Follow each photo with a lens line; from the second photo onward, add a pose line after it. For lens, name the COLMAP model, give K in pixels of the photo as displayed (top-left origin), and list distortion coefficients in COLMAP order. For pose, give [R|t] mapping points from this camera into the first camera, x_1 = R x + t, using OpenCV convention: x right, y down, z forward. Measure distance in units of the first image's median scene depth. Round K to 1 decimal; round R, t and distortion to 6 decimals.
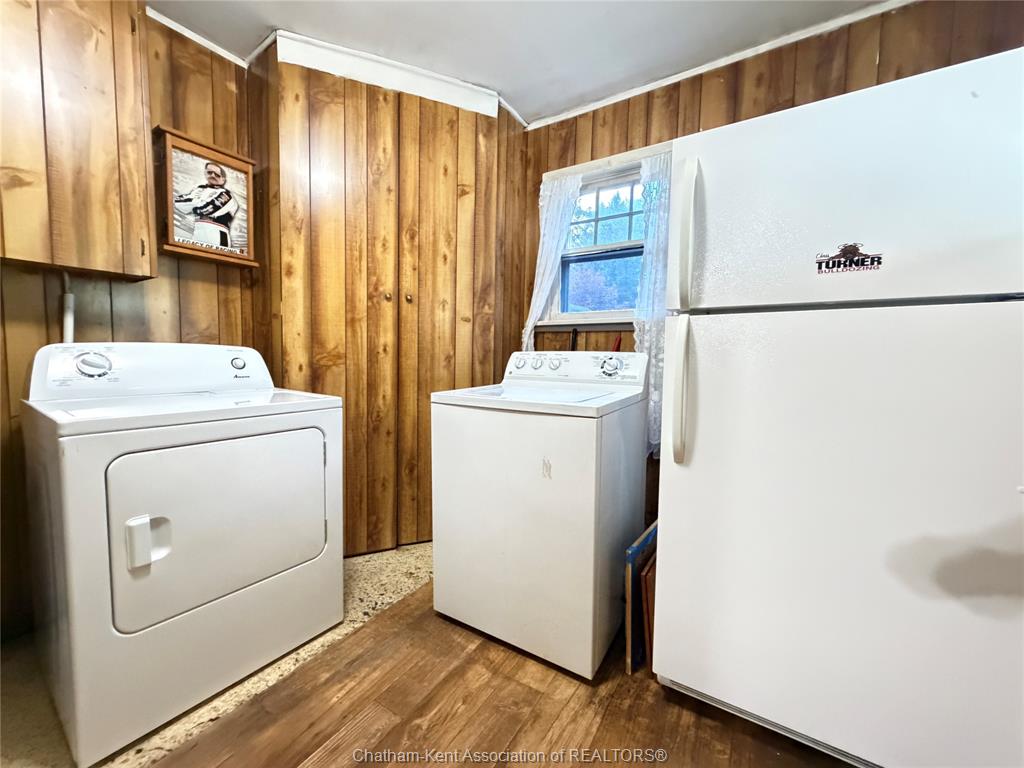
lens RADIAL K [[411.4, 0, 513.4], [0, 411.4, 385.0], [0, 0, 1]] dist [0.001654, -0.000640]
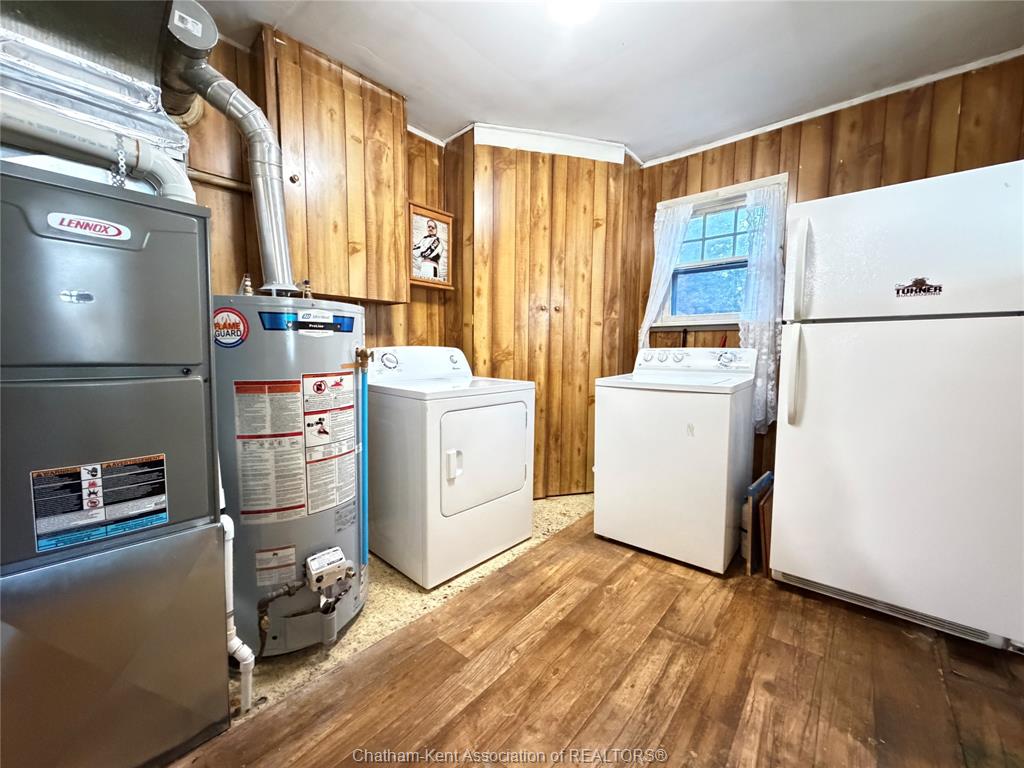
lens RADIAL K [[411.4, 0, 512.7], [0, 411.4, 384.9], [0, 0, 1]] dist [0.001654, -0.000640]
pose [[0.989889, 0.000219, -0.141847, -0.242872], [0.001727, 0.999906, 0.013593, 0.017183], [0.141837, -0.013700, 0.989795, -0.385099]]
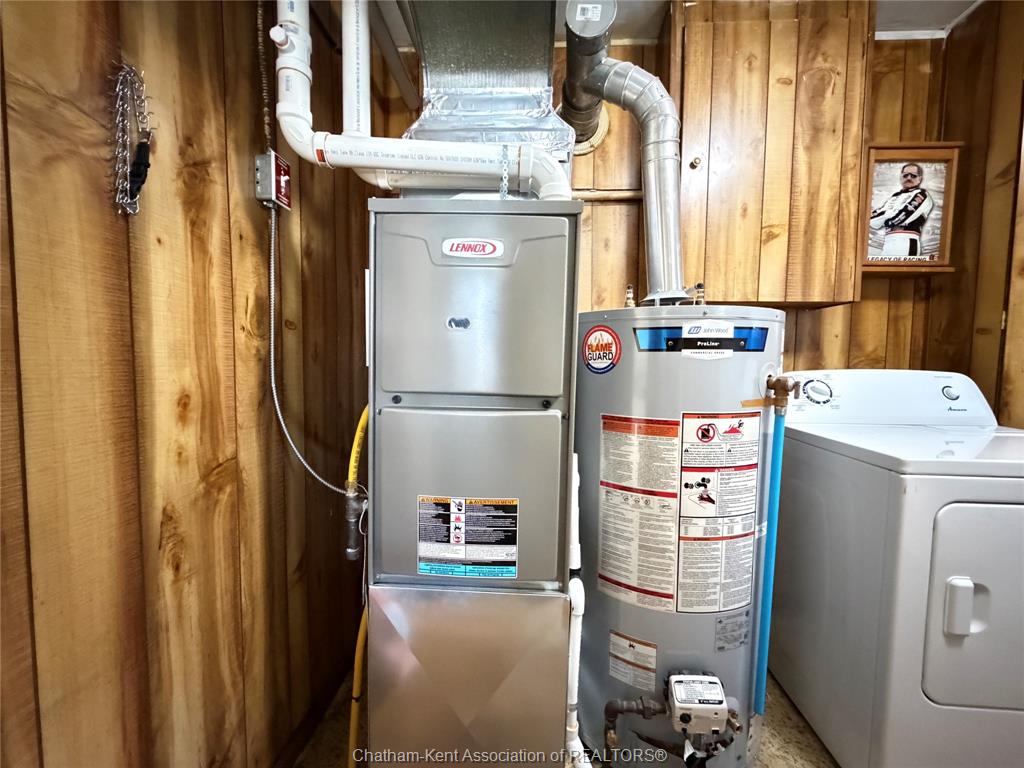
lens RADIAL K [[411.4, 0, 507.1], [0, 411.4, 384.9], [0, 0, 1]] dist [0.001654, -0.000640]
pose [[0.503859, 0.035025, -0.863076, -0.384977], [-0.062360, 0.998045, 0.004097, -0.015854], [0.861532, 0.051757, 0.505058, -0.163963]]
